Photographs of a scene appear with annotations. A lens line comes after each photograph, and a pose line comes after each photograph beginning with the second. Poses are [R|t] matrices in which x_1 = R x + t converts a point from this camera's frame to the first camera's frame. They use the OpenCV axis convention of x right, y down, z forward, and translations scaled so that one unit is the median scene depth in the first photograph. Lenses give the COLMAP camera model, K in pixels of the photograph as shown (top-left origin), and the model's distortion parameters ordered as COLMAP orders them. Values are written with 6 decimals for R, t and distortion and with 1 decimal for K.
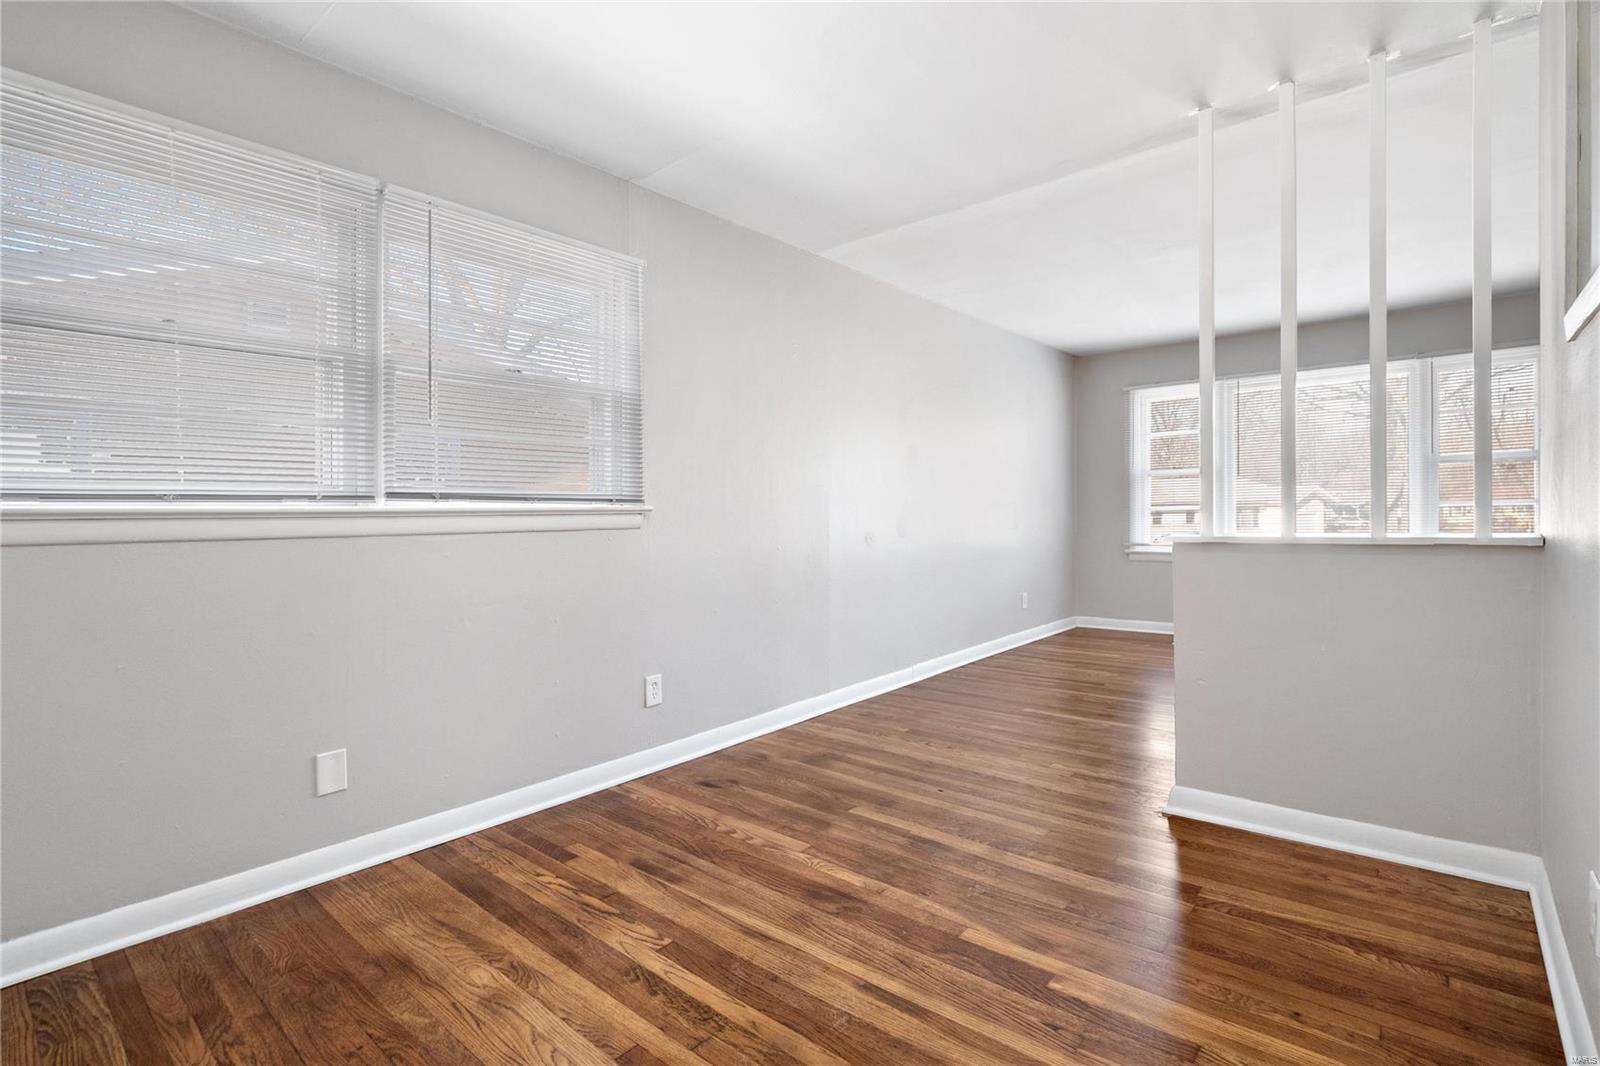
lens RADIAL K [[758.0, 0, 797.8], [0, 758.0, 524.3], [0, 0, 1]] dist [-0.004918, -0.004325]
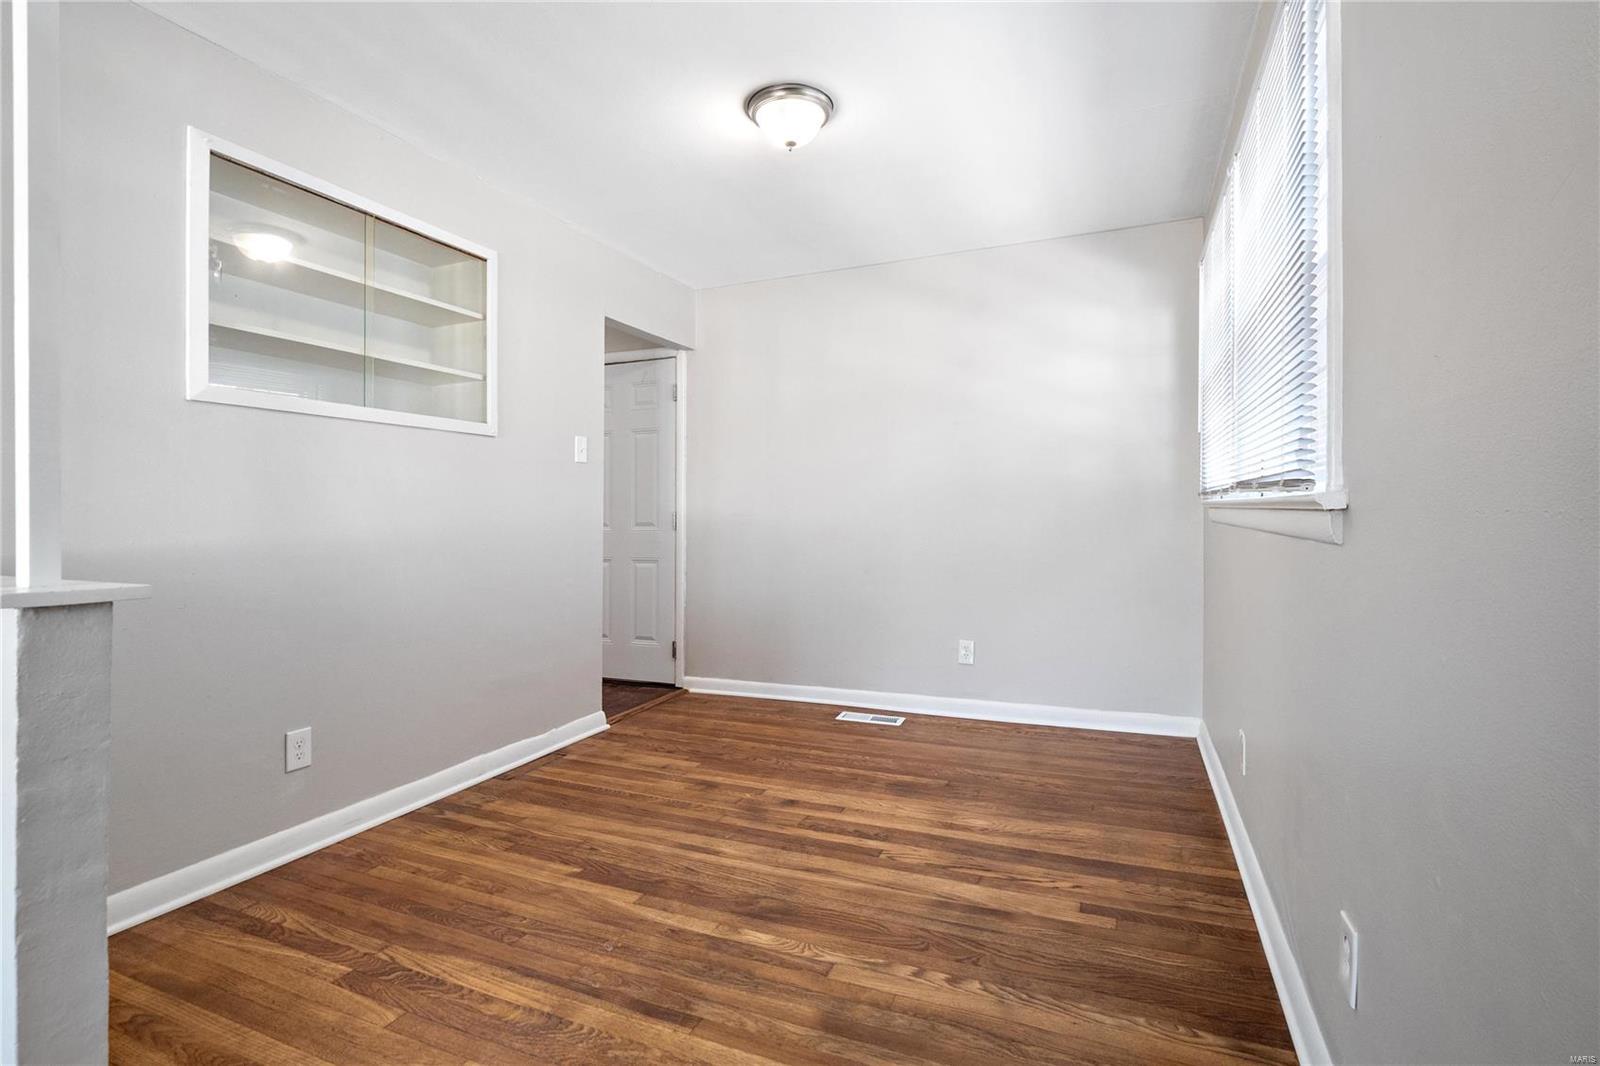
lens RADIAL K [[758.0, 0, 798.9], [0, 758.0, 522.4], [0, 0, 1]] dist [-0.004918, -0.004325]
pose [[-0.953260, 0.028313, -0.300823, 0.301352], [0.018971, 0.999244, 0.033934, -0.037450], [0.301556, 0.026641, -0.953076, 2.033975]]
